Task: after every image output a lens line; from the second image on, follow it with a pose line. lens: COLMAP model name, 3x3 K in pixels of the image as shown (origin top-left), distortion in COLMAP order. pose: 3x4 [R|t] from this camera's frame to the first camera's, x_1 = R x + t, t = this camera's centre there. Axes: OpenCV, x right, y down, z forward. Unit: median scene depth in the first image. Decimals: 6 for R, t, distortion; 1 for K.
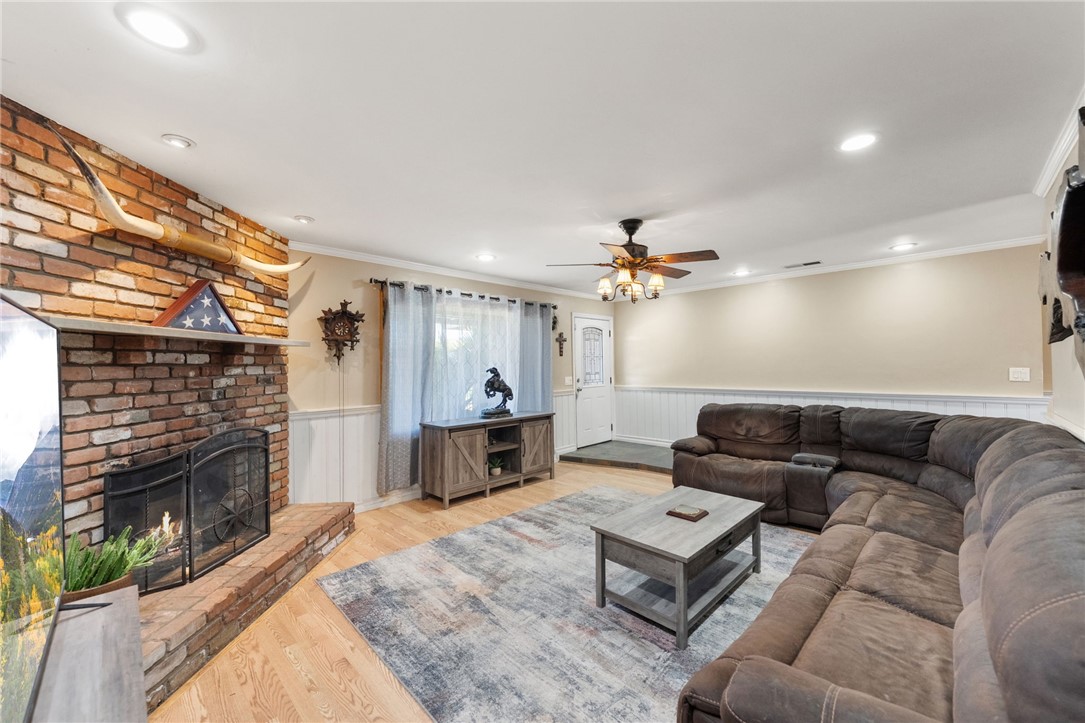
lens RADIAL K [[416.3, 0, 540.7], [0, 416.3, 359.0], [0, 0, 1]] dist [0.000675, -0.000098]
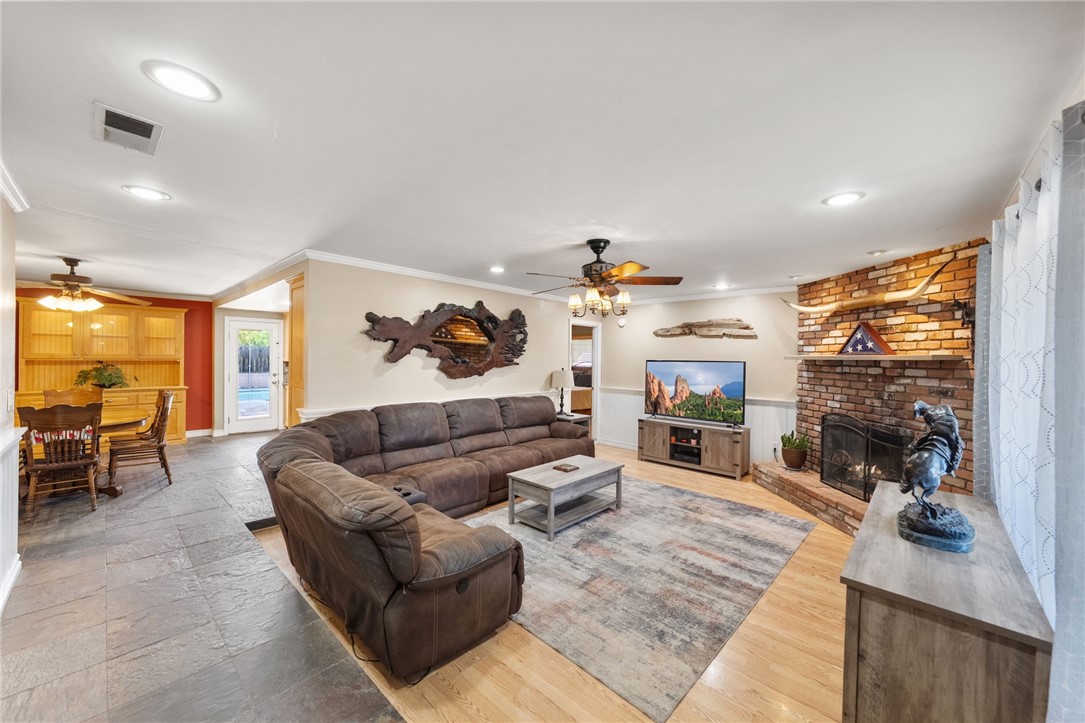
lens RADIAL K [[408.2, 0, 542.5], [0, 408.2, 361.5], [0, 0, 1]] dist [-0.003029, -0.000288]
pose [[-0.999369, 0.001507, -0.035479, 0.419135], [0.001589, 0.999996, -0.002264, -0.029515], [0.035475, -0.002319, -0.999368, 2.155529]]
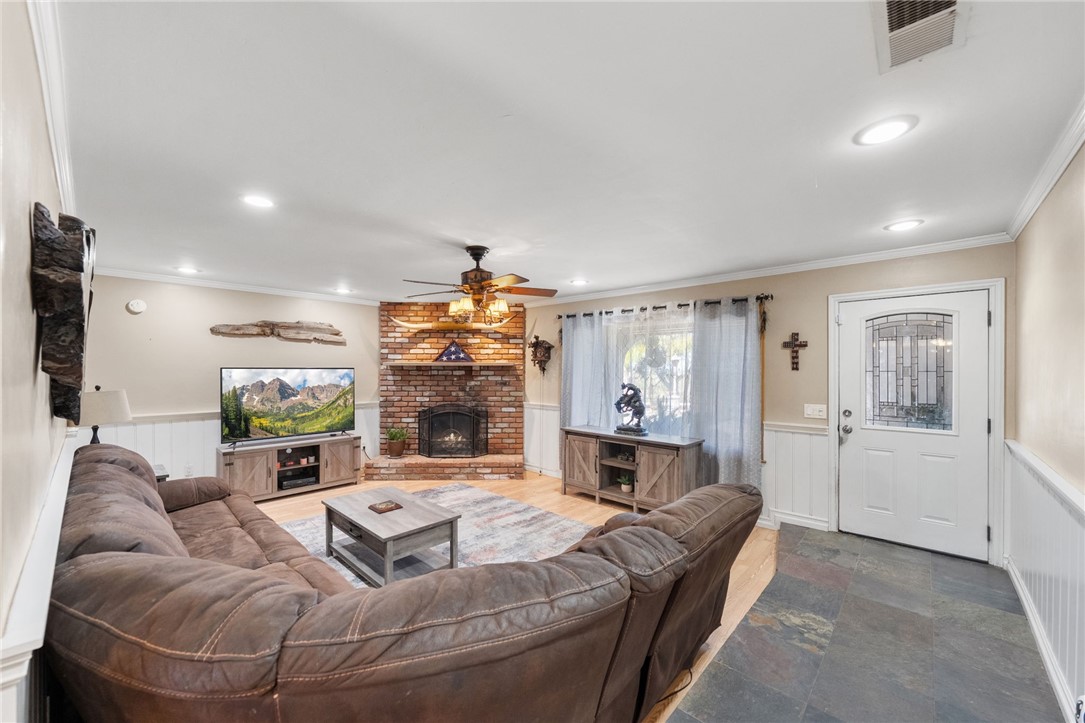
lens RADIAL K [[417.8, 0, 544.3], [0, 417.8, 370.7], [0, 0, 1]] dist [0.000216, -0.000032]
pose [[0.039394, 0.019826, -0.999027, 1.355355], [0.011045, 0.999733, 0.020276, -0.047471], [0.999163, -0.011833, 0.039165, 1.204599]]
